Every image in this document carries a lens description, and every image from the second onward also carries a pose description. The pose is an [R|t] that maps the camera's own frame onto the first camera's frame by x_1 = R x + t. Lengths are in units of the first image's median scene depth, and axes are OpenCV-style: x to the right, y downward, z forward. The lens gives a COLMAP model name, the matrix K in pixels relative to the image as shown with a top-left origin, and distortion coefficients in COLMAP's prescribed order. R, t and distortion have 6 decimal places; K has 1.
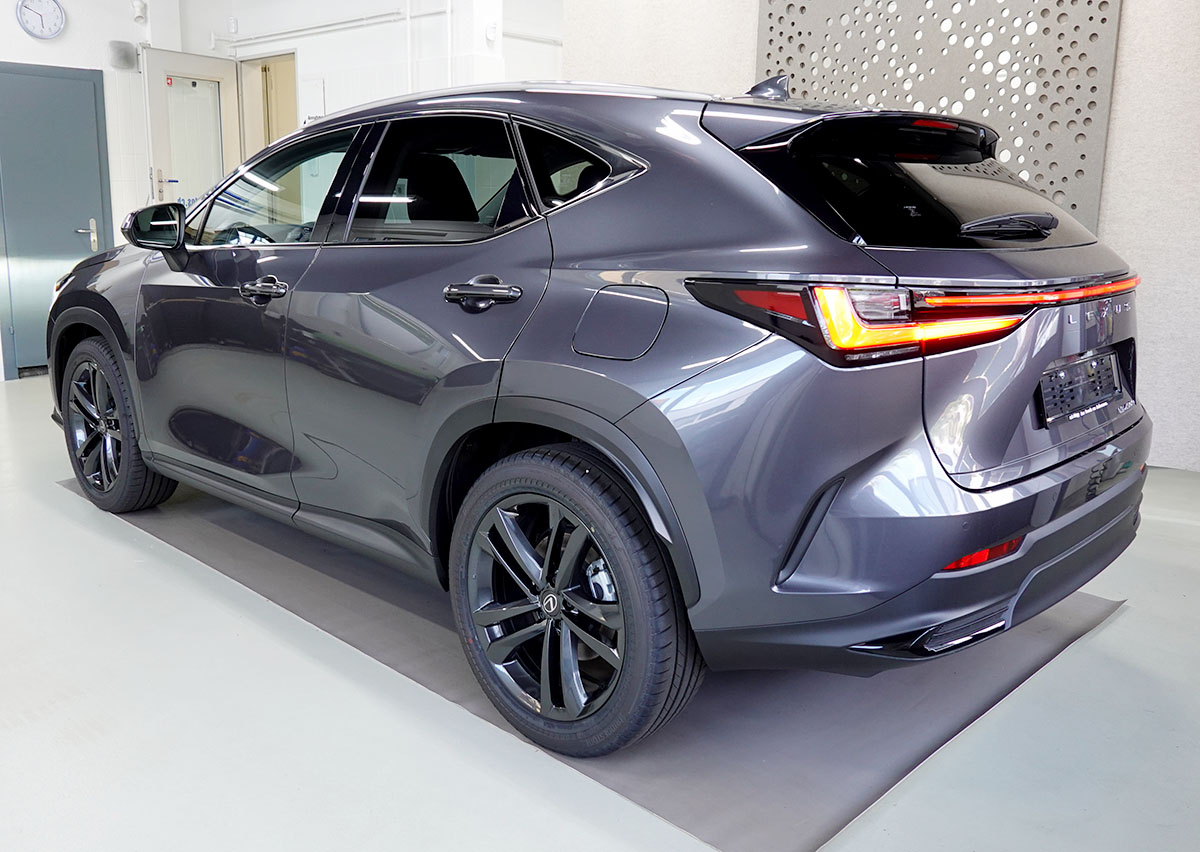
lens RADIAL K [[1063.7, 0, 599.5], [0, 1063.7, 426.5], [0, 0, 1]] dist [-0.001345, -0.001076]
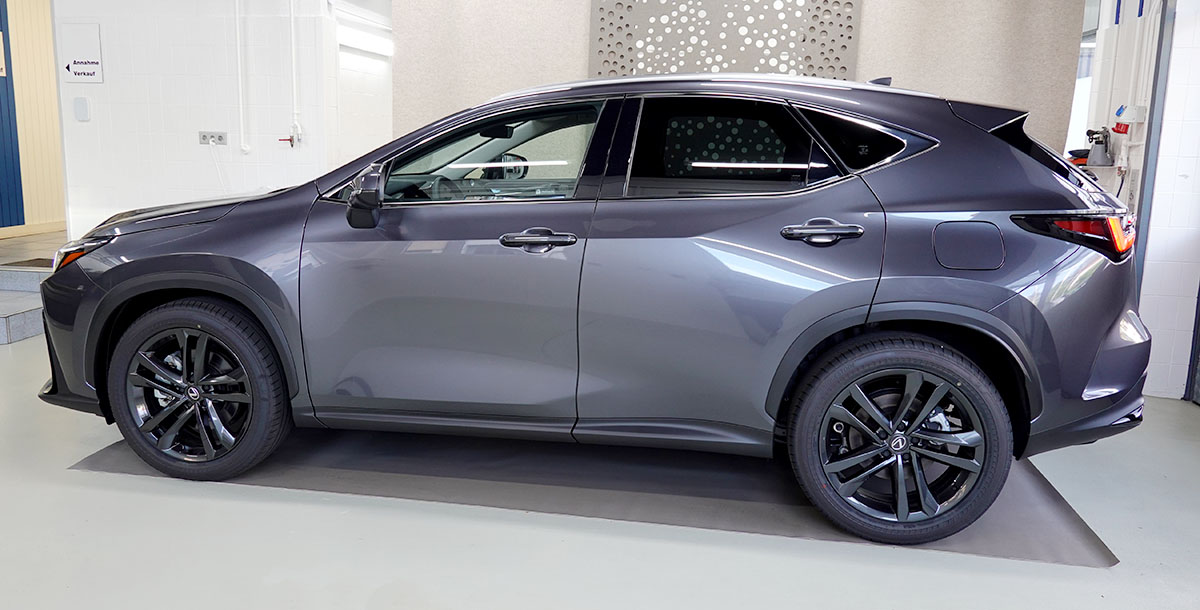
lens RADIAL K [[899.2, 0, 600.0], [0, 899.2, 304.3], [0, 0, 1]] dist [0.004028, 0.000150]
pose [[0.819199, -0.103339, 0.564122, -0.582476], [0.114437, 0.993305, 0.015778, -0.048161], [-0.561975, 0.051631, 0.825541, 0.115935]]
